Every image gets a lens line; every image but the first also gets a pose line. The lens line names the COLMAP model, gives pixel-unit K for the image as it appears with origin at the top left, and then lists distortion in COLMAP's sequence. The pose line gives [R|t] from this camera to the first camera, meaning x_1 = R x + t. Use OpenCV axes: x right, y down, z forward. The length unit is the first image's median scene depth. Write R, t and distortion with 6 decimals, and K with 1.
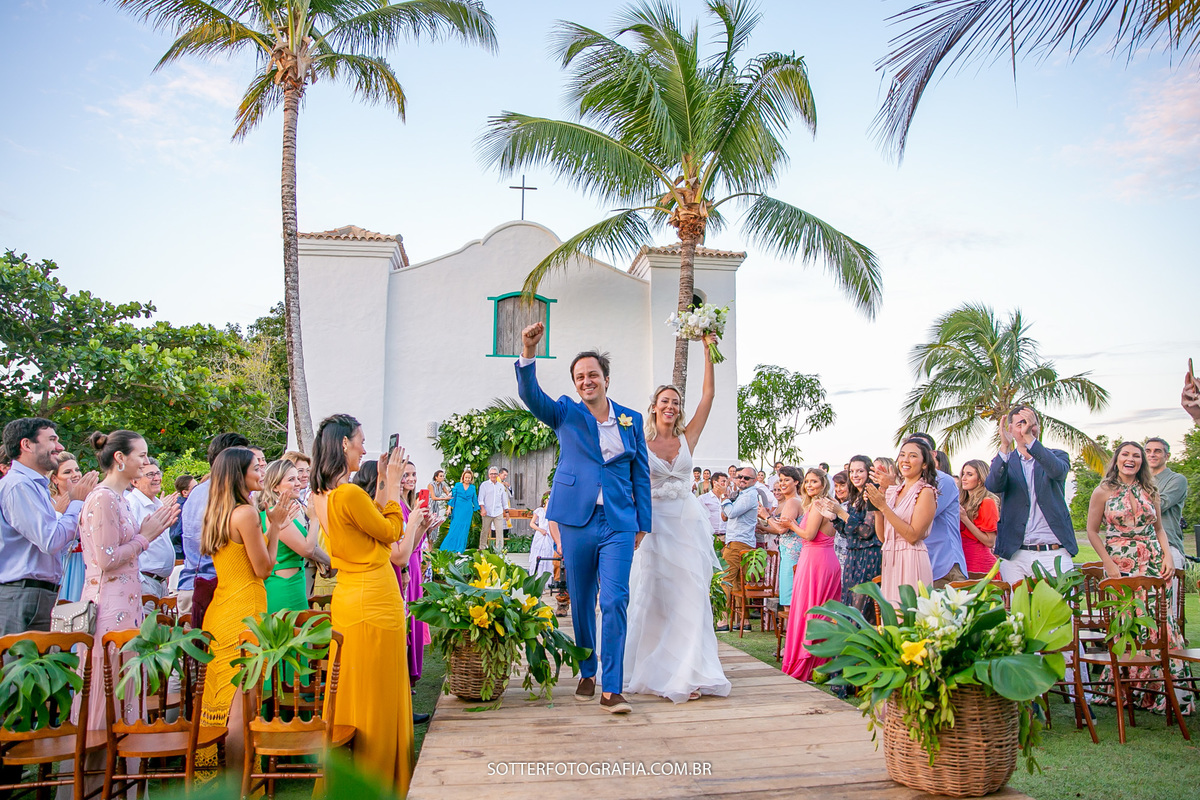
lens RADIAL K [[820.6, 0, 593.8], [0, 820.6, 395.1], [0, 0, 1]] dist [-0.003623, 0.000513]
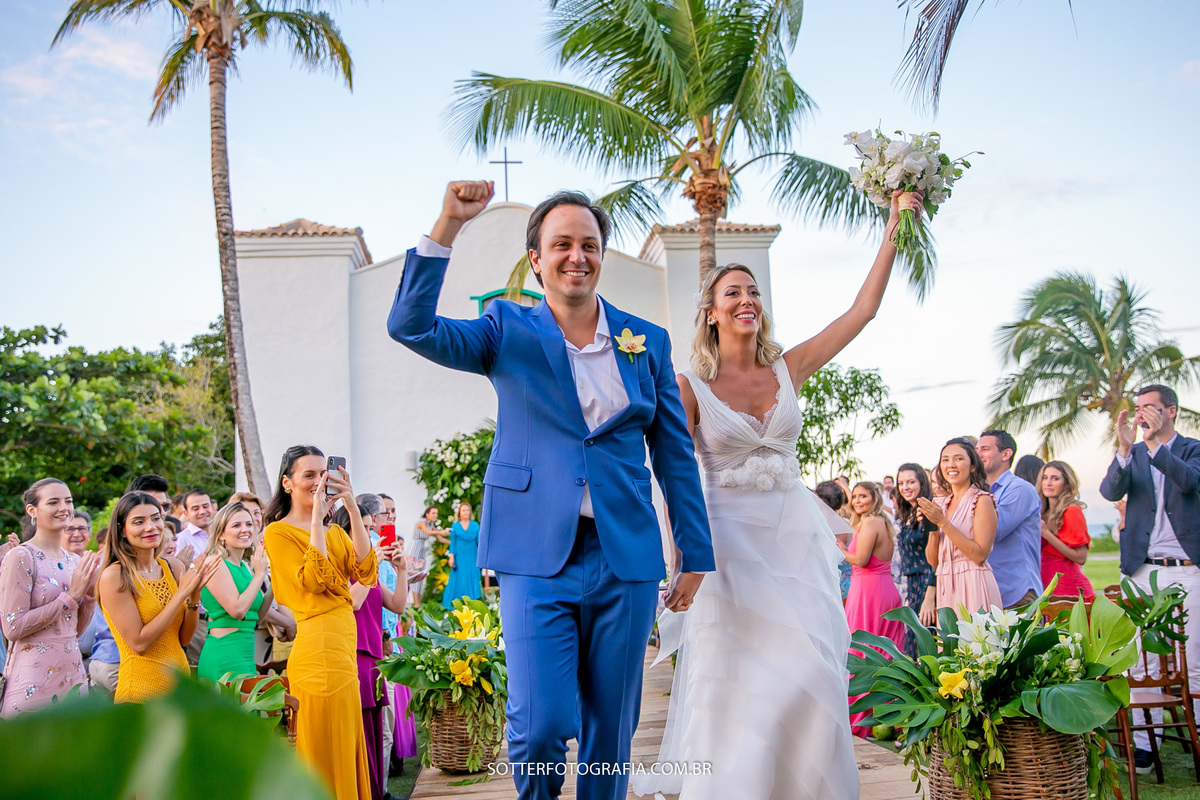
lens RADIAL K [[1010.8, 0, 600.0], [0, 1010.8, 400.0], [0, 0, 1]] dist [0.053502, -0.000906]
pose [[0.998433, -0.054036, -0.014525, 0.011584], [0.053910, 0.998506, -0.008932, 0.000943], [0.014986, 0.008135, 0.999855, -0.019634]]
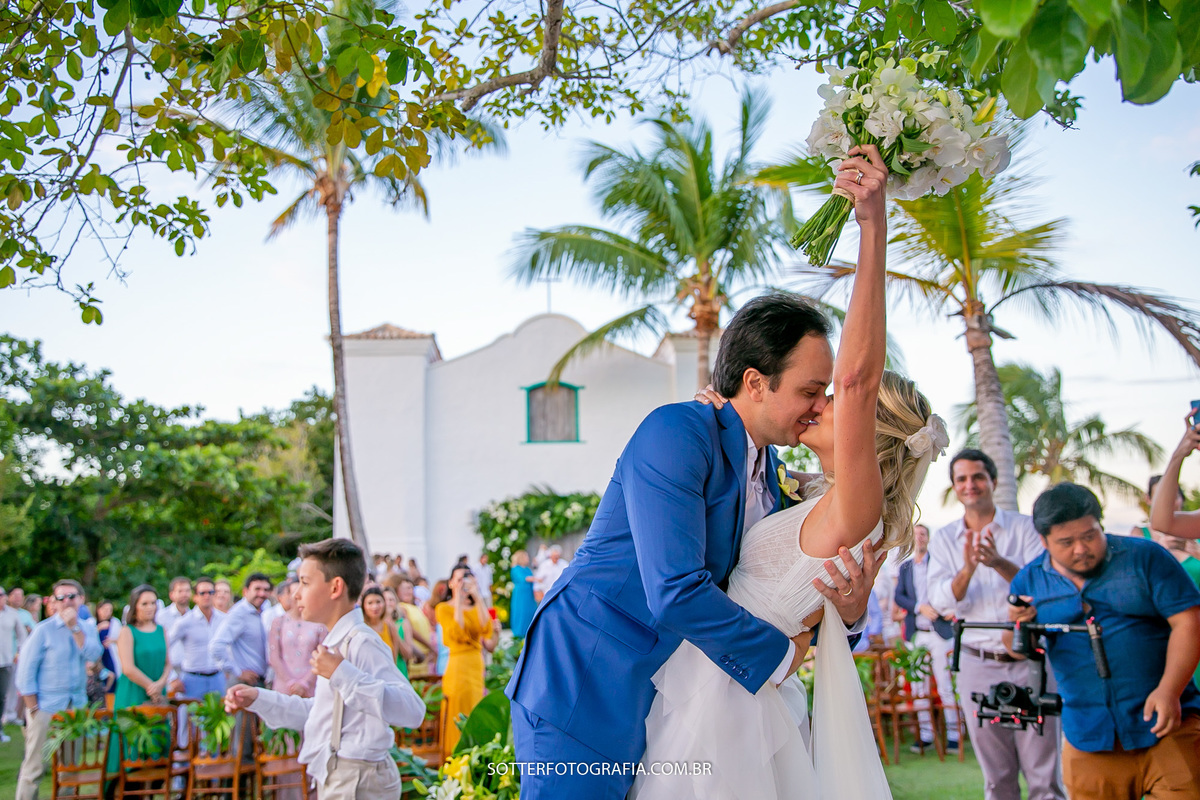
lens RADIAL K [[1043.4, 0, 600.0], [0, 1043.4, 400.0], [0, 0, 1]] dist [-0.000090, -0.001265]
pose [[0.997983, -0.041756, -0.047813, 0.039267], [0.041045, 0.999033, -0.015757, -0.083310], [0.048425, 0.013763, 0.998732, -0.345004]]
